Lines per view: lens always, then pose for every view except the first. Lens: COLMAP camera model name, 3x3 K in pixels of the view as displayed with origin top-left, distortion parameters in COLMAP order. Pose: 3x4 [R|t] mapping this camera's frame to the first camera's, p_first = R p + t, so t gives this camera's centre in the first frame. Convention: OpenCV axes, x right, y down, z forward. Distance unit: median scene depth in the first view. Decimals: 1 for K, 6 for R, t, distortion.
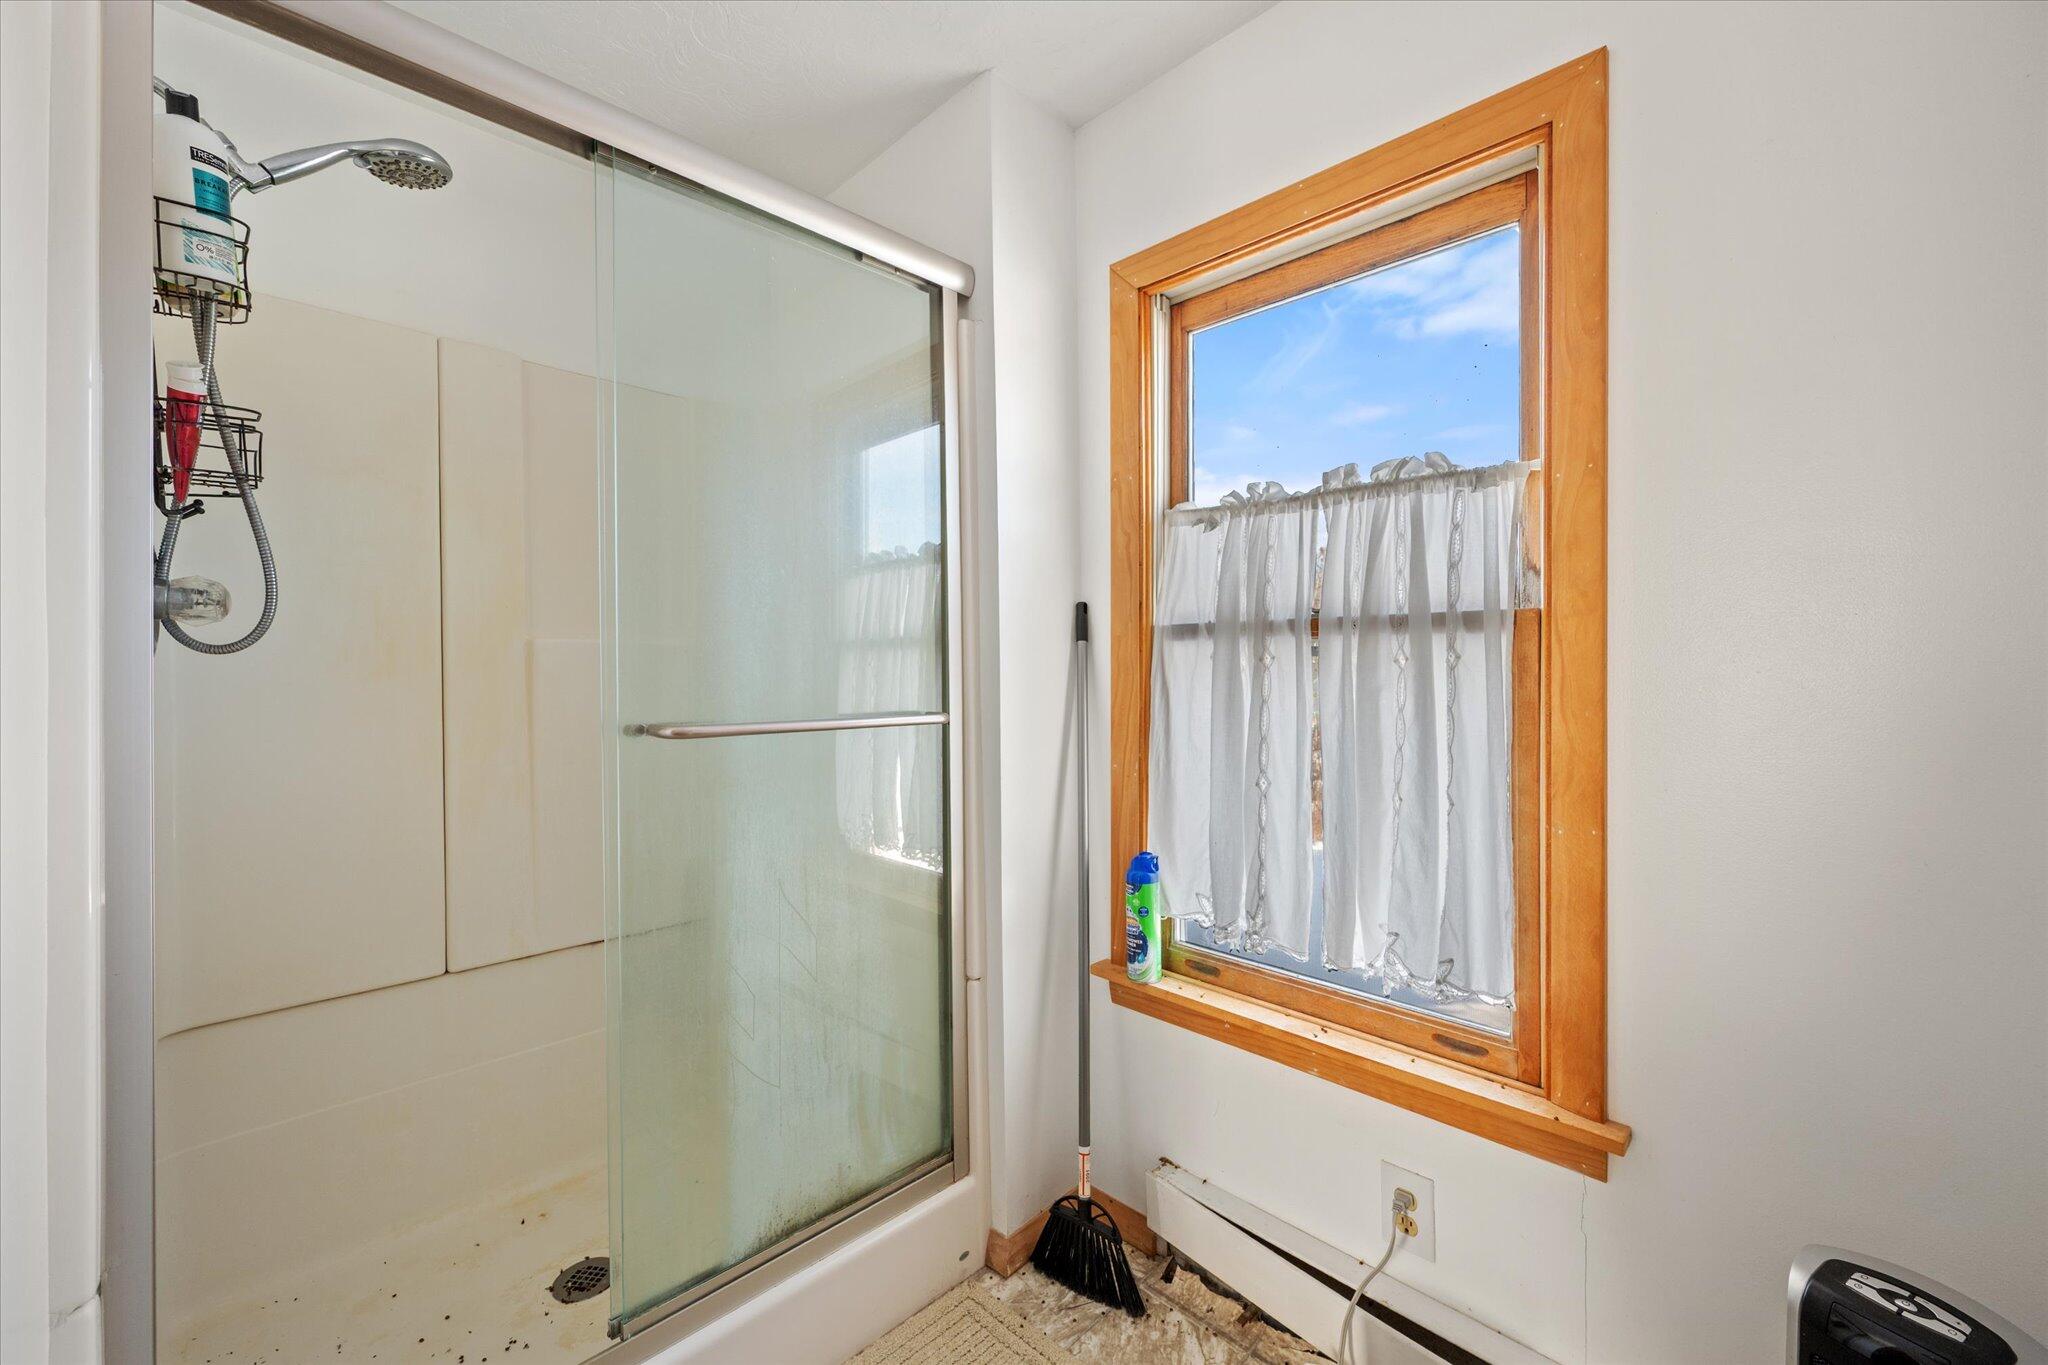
lens RADIAL K [[816.9, 0, 1034.4], [0, 816.9, 678.3], [0, 0, 1]] dist [-0.005873, 0.001499]
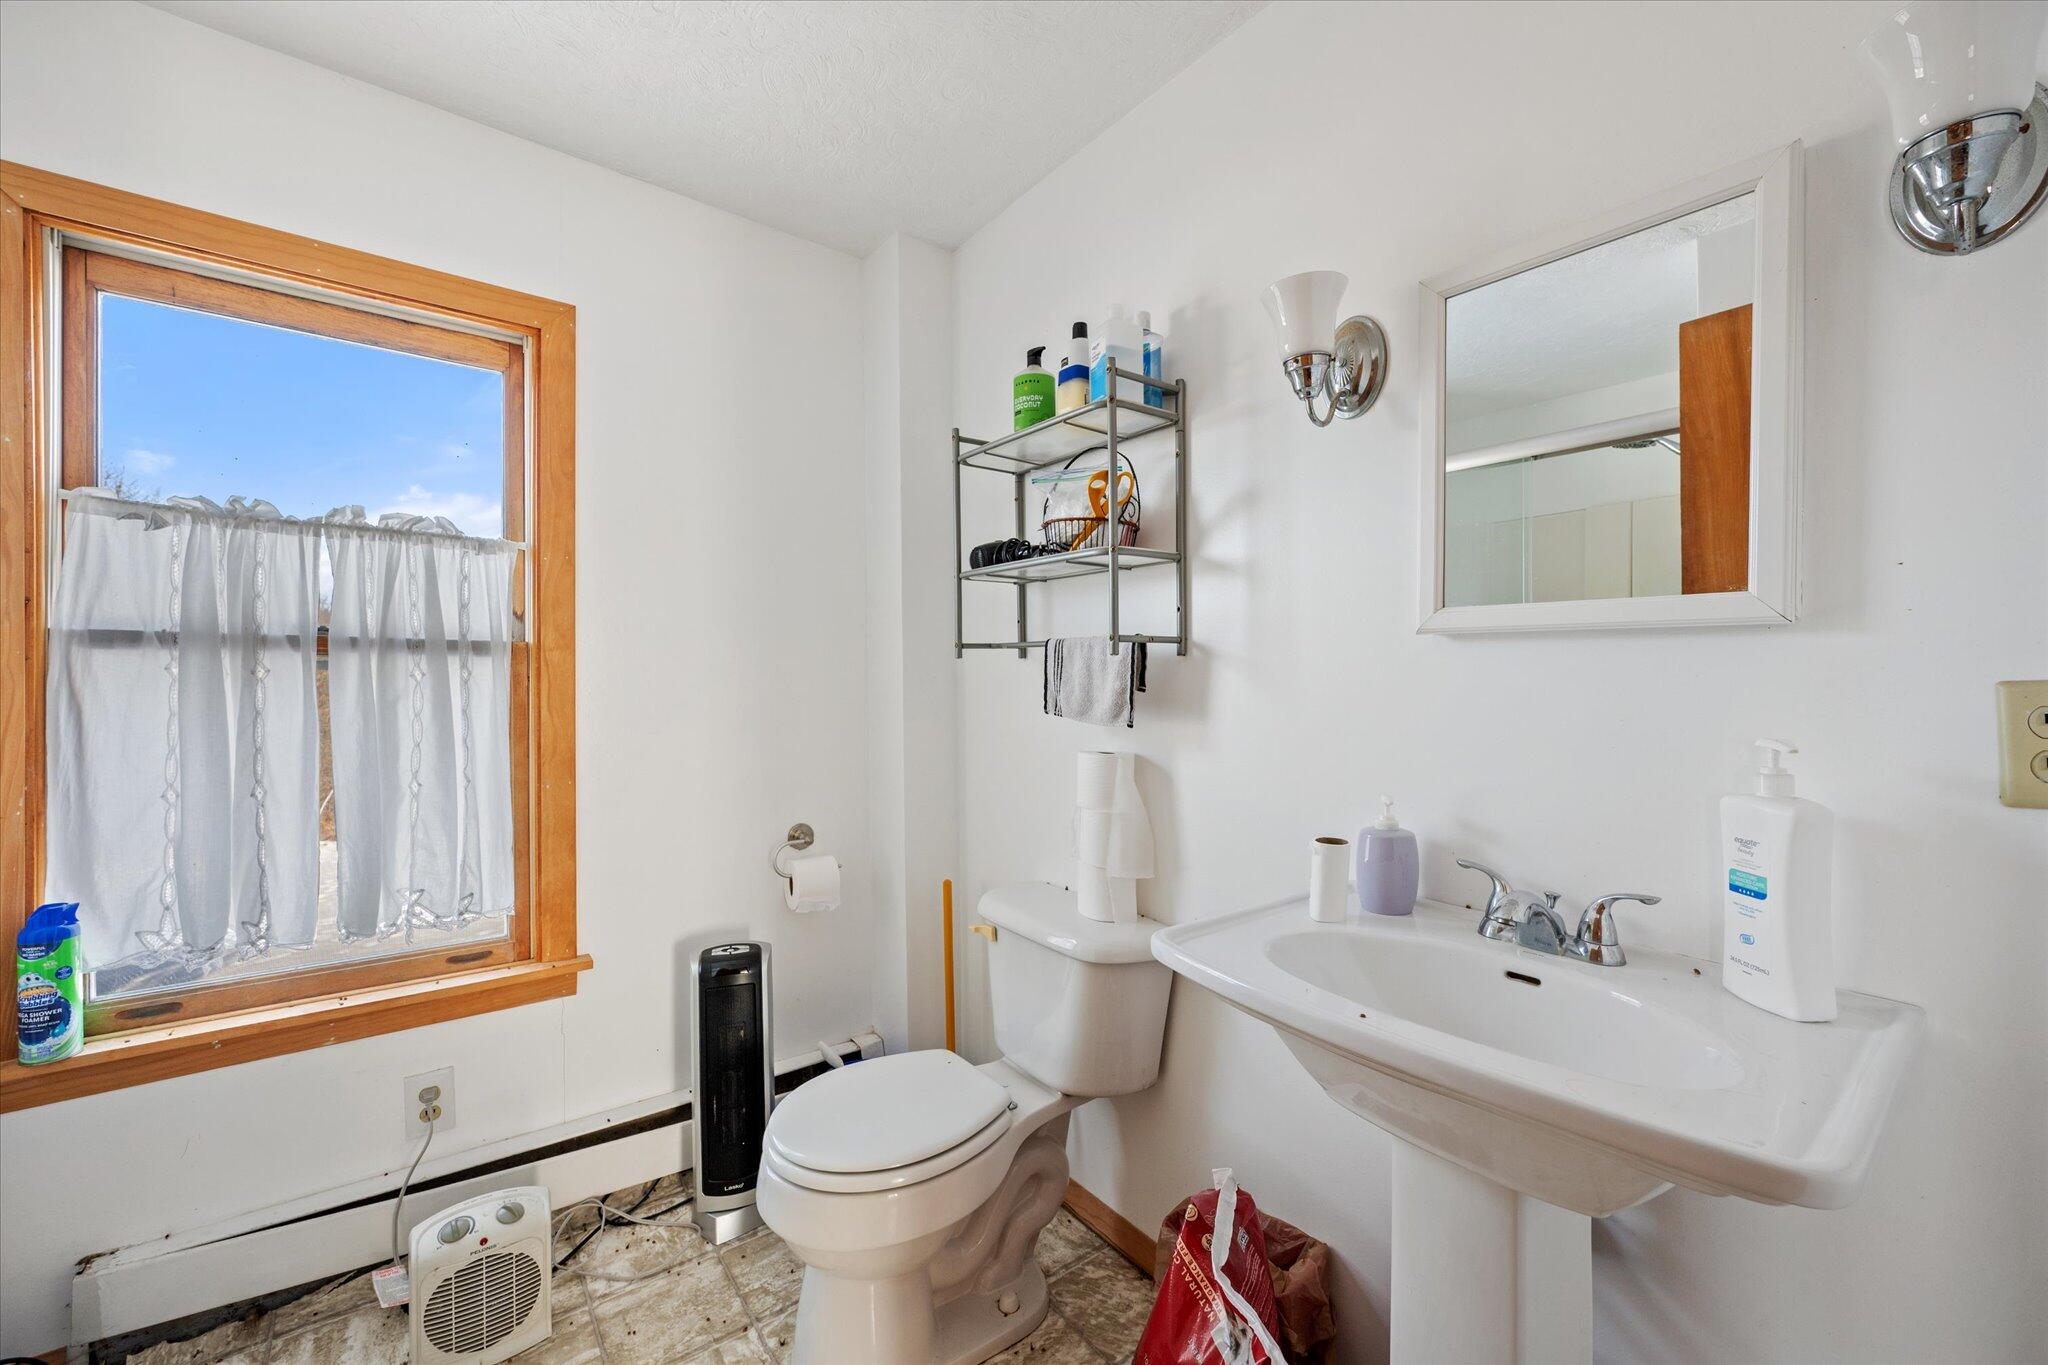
lens RADIAL K [[816.9, 0, 1020.9], [0, 816.9, 682.9], [0, 0, 1]] dist [-0.005873, 0.001499]
pose [[0.139087, -0.002951, 0.990276, -0.646102], [0.005708, 0.999981, 0.002179, -0.007311], [-0.990264, 0.005350, 0.139101, -0.099714]]
